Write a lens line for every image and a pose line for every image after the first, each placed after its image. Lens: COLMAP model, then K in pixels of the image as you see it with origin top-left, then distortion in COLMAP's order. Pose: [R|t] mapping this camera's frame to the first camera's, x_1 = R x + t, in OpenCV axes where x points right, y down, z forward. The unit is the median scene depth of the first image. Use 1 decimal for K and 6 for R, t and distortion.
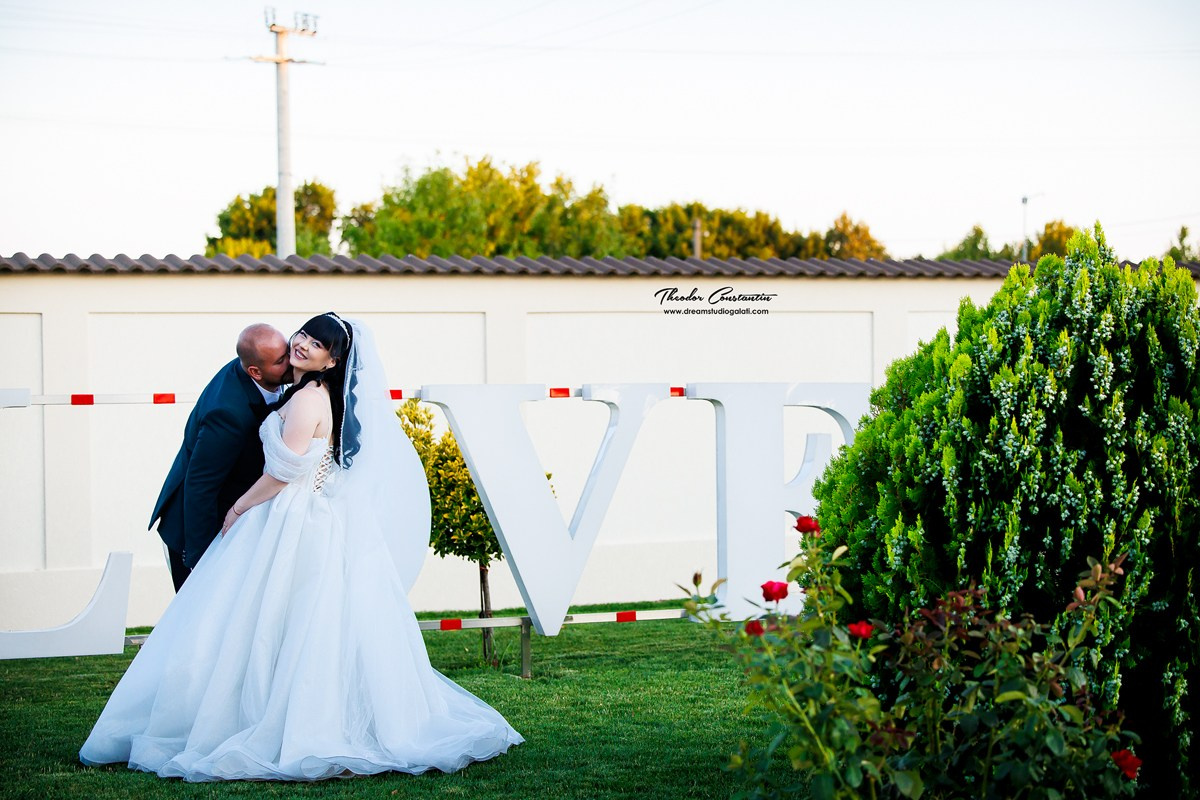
lens RADIAL K [[2417.7, 0, 600.0], [0, 2417.7, 400.0], [0, 0, 1]] dist [-0.007766, -0.001805]
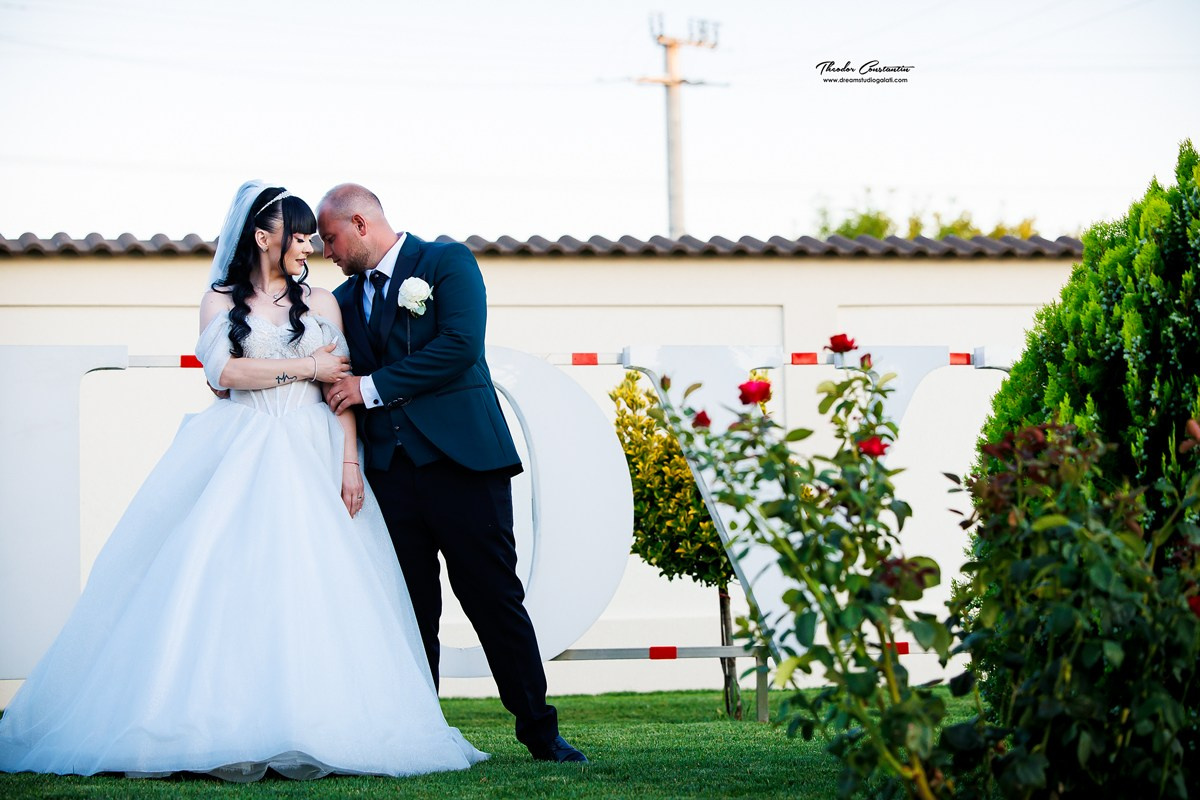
lens RADIAL K [[3273.8, 0, 600.0], [0, 3273.8, 400.0], [0, 0, 1]] dist [-0.026062, 0.369223]
pose [[0.983630, -0.013989, -0.179654, 0.162290], [0.003554, 0.998294, -0.058280, 0.107655], [0.180162, 0.056688, 0.982002, -0.071726]]
